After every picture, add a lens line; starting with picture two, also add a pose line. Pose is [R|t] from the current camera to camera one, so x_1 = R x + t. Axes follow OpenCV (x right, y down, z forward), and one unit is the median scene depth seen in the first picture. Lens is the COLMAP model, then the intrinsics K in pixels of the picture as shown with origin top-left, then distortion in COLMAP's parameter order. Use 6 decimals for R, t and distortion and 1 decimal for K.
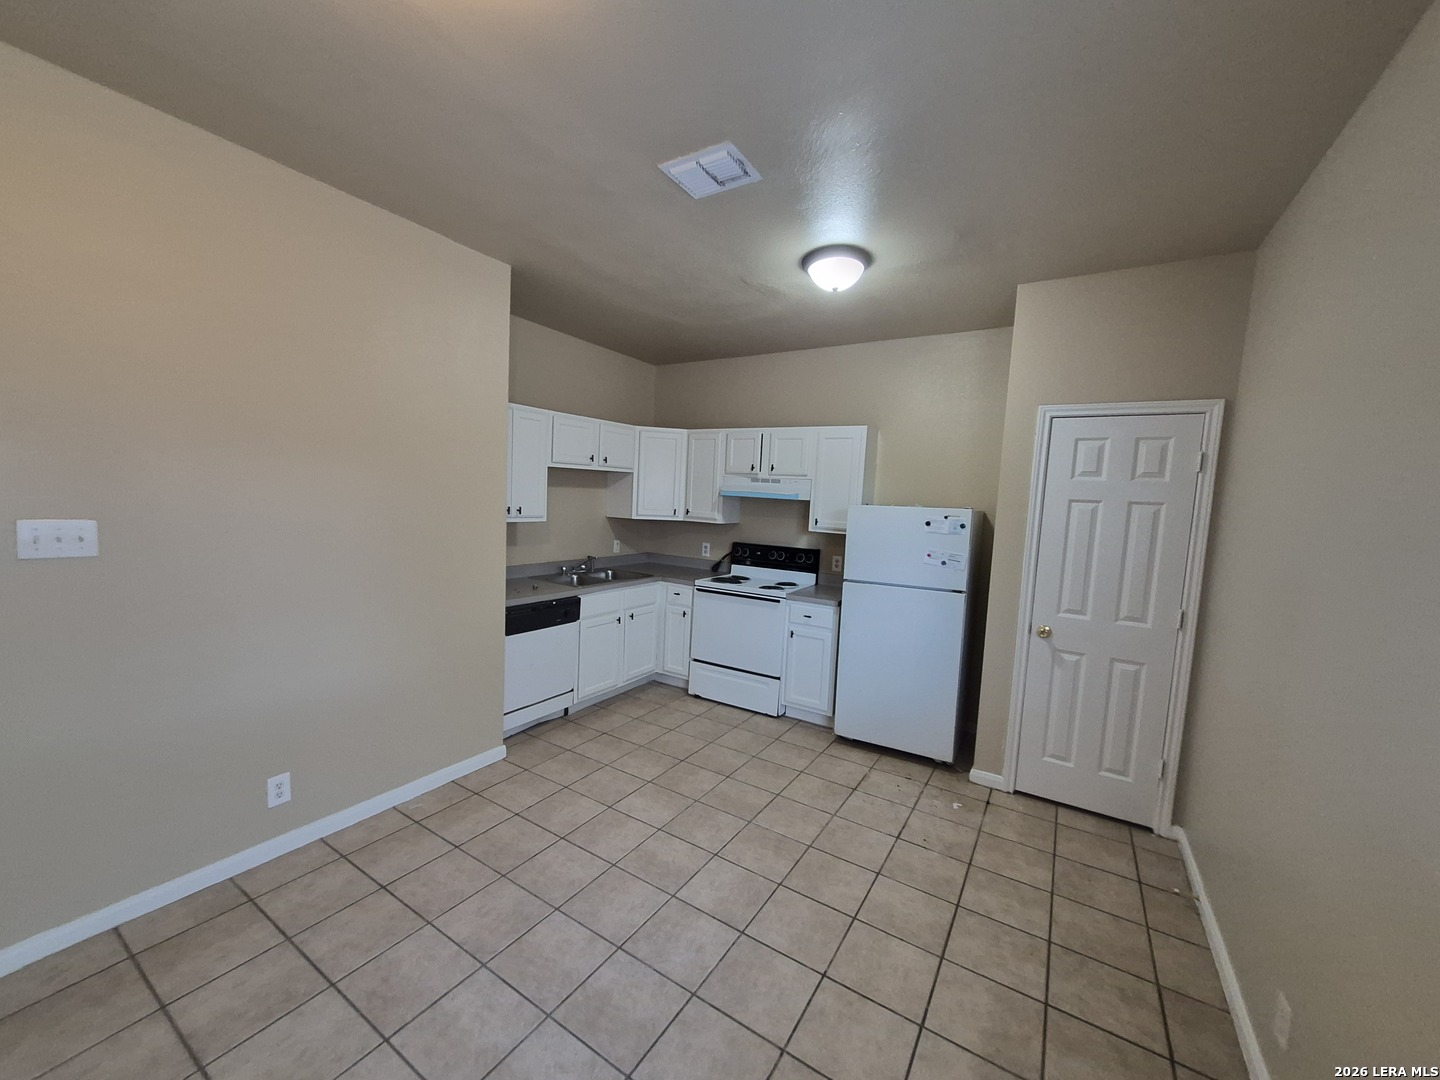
lens RADIAL K [[570.4, 0, 715.7], [0, 570.4, 555.0], [0, 0, 1]] dist [-0.000207, -0.000210]
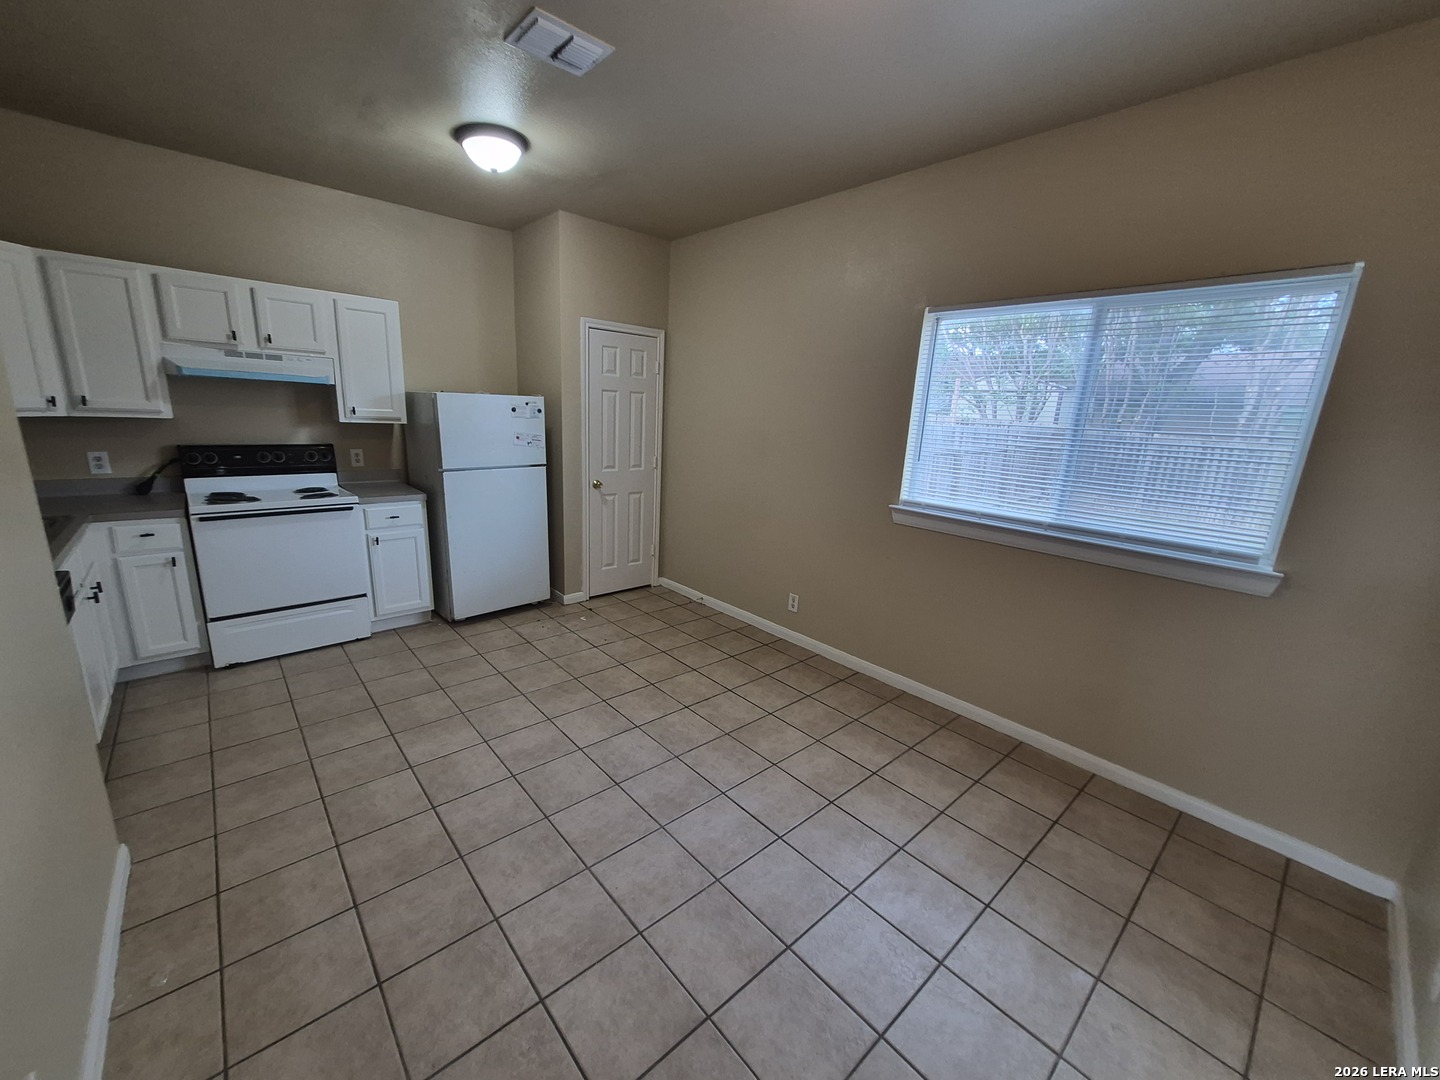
lens RADIAL K [[570.4, 0, 715.7], [0, 570.4, 555.0], [0, 0, 1]] dist [-0.000207, -0.000210]
pose [[0.256763, -0.274186, 0.926766, -0.688393], [0.063855, 0.961632, 0.266810, -0.055044], [-0.964363, -0.009328, 0.264420, 0.302280]]
